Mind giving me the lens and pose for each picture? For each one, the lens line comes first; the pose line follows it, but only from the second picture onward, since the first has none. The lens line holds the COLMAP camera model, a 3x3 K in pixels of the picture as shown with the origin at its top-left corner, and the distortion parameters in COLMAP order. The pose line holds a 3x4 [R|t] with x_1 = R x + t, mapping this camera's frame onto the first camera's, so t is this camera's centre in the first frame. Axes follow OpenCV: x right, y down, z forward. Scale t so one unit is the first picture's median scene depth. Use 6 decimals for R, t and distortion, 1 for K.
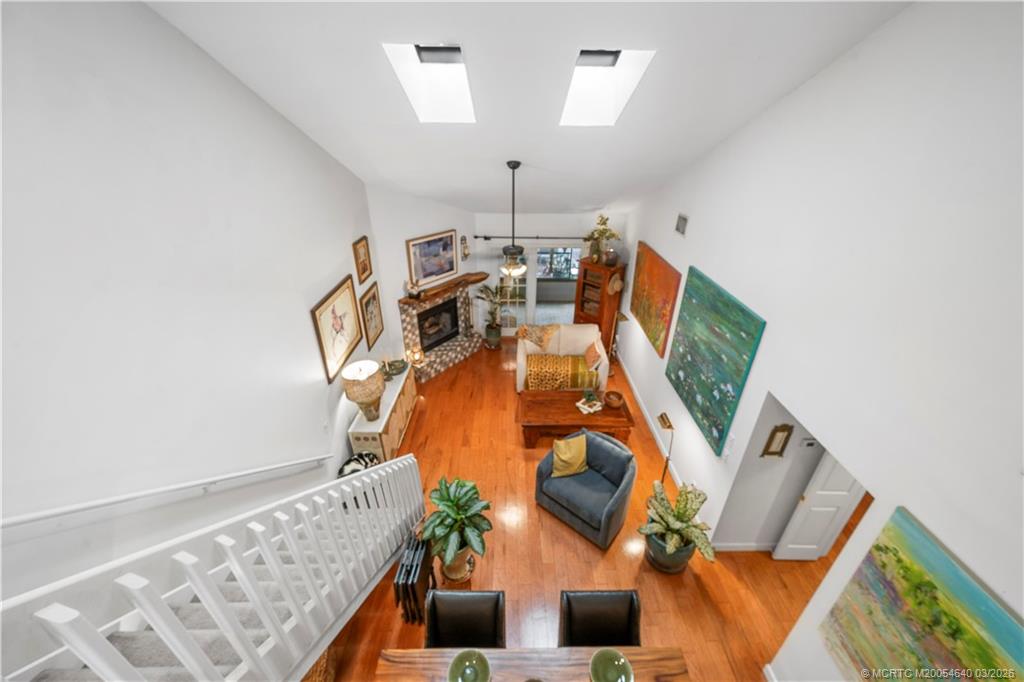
lens RADIAL K [[396.3, 0, 514.9], [0, 396.3, 339.0], [0, 0, 1]] dist [-0.000379, -0.000005]
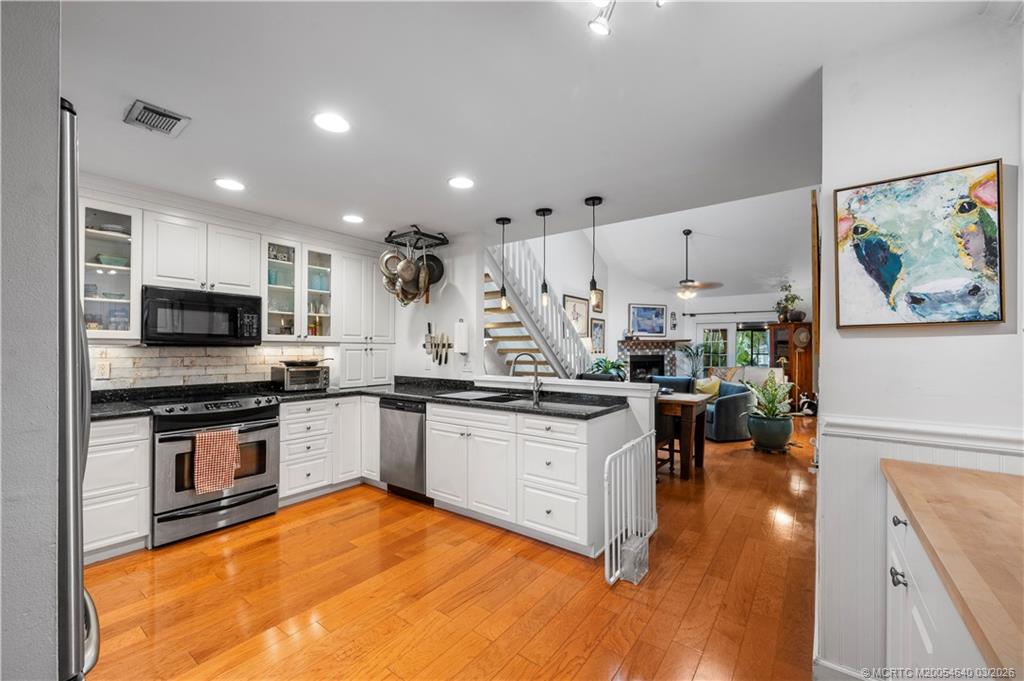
lens RADIAL K [[412.6, 0, 512.3], [0, 412.6, 341.4], [0, 0, 1]] dist [-0.001563, -0.000439]
pose [[0.796111, -0.013031, -0.605010, 0.315600], [-0.284867, 0.873999, -0.393671, 0.601640], [0.533908, 0.485753, 0.692088, -0.278977]]
